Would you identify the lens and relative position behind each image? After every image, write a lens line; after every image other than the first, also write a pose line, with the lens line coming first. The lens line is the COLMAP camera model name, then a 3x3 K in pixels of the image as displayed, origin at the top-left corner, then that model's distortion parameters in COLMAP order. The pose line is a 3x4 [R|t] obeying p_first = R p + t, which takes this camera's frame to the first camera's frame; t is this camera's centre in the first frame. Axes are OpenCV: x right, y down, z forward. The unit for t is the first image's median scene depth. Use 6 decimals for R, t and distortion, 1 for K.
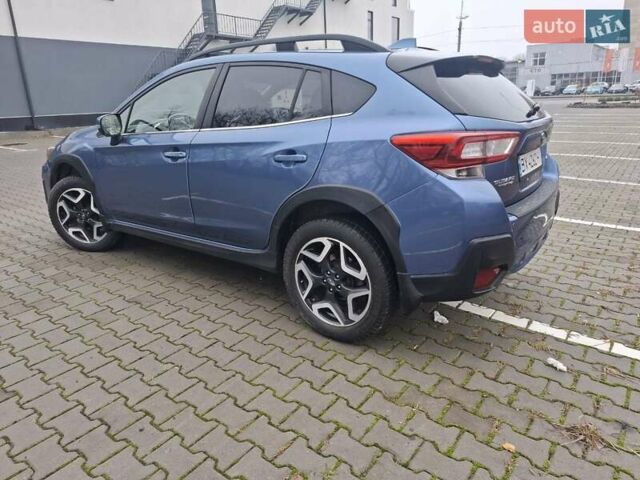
lens RADIAL K [[442.9, 0, 318.6], [0, 442.9, 224.2], [0, 0, 1]] dist [0.056046, -0.052212]
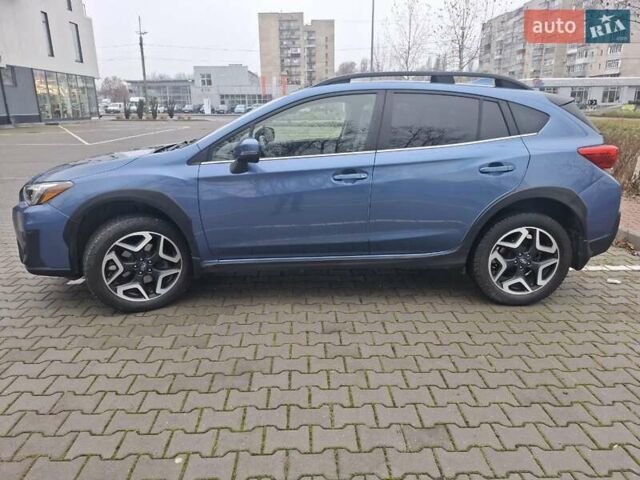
lens RADIAL K [[442.9, 0, 316.5], [0, 442.9, 229.1], [0, 0, 1]] dist [0.056046, -0.052212]
pose [[0.772326, -0.140951, 0.619391, -1.142343], [0.154417, 0.987482, 0.032170, -0.091567], [-0.616172, 0.070799, 0.784423, 0.300535]]
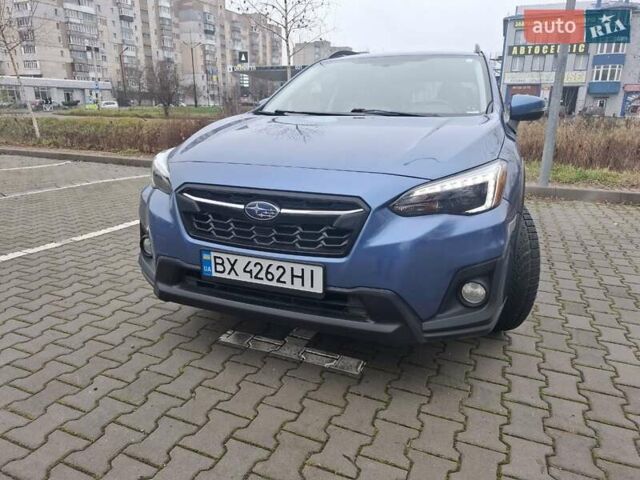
lens RADIAL K [[442.9, 0, 318.3], [0, 442.9, 230.0], [0, 0, 1]] dist [0.056046, -0.052212]
pose [[-0.247637, -0.224273, 0.942538, -1.526046], [0.263571, 0.920554, 0.288291, -0.445969], [-0.932312, 0.319817, -0.168852, 1.973171]]
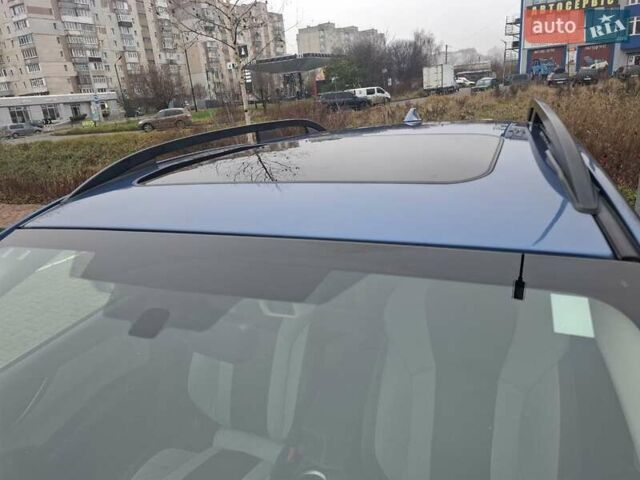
lens RADIAL K [[442.9, 0, 309.6], [0, 442.9, 240.1], [0, 0, 1]] dist [0.056046, -0.052212]
pose [[-0.202074, -0.251623, 0.946495, -0.623127], [0.361011, 0.879240, 0.310818, -0.522540], [-0.910405, 0.404503, -0.086833, 1.384340]]
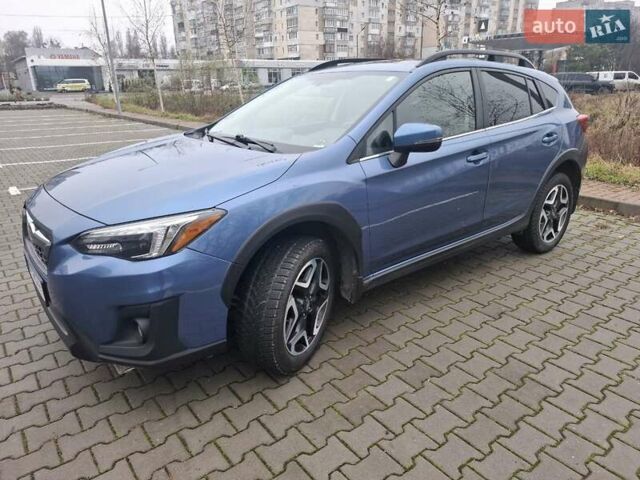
lens RADIAL K [[442.9, 0, 317.8], [0, 442.9, 230.3], [0, 0, 1]] dist [0.056046, -0.052212]
pose [[0.254085, -0.275831, 0.927016, -1.538779], [0.268719, 0.940867, 0.206299, -0.339044], [-0.929102, 0.196689, 0.313181, 1.177409]]
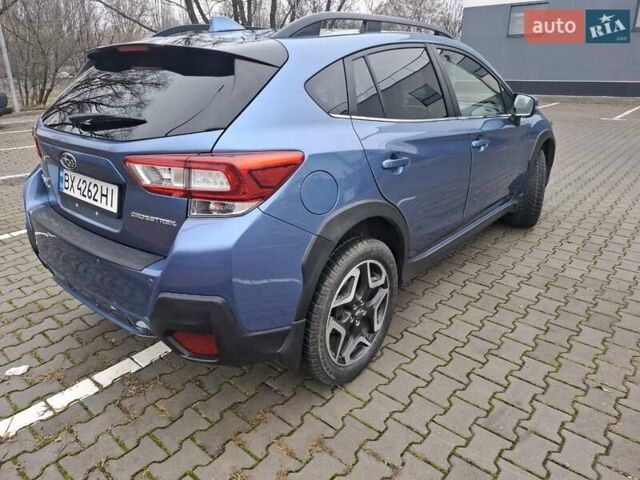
lens RADIAL K [[442.9, 0, 315.2], [0, 442.9, 235.0], [0, 0, 1]] dist [0.056046, -0.052212]
pose [[-0.062812, 0.373543, -0.925484, 1.107125], [-0.266998, 0.887225, 0.376223, -0.429850], [0.961648, 0.270733, 0.044007, 1.286410]]
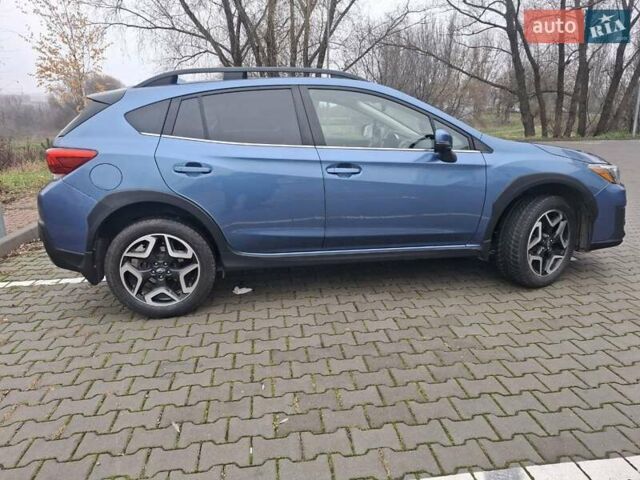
lens RADIAL K [[442.9, 0, 315.6], [0, 442.9, 237.1], [0, 0, 1]] dist [0.056046, -0.052212]
pose [[-0.711311, 0.220035, -0.667549, 0.883369], [-0.158715, 0.874925, 0.457510, -0.685849], [0.684724, 0.431382, -0.587421, 2.326485]]
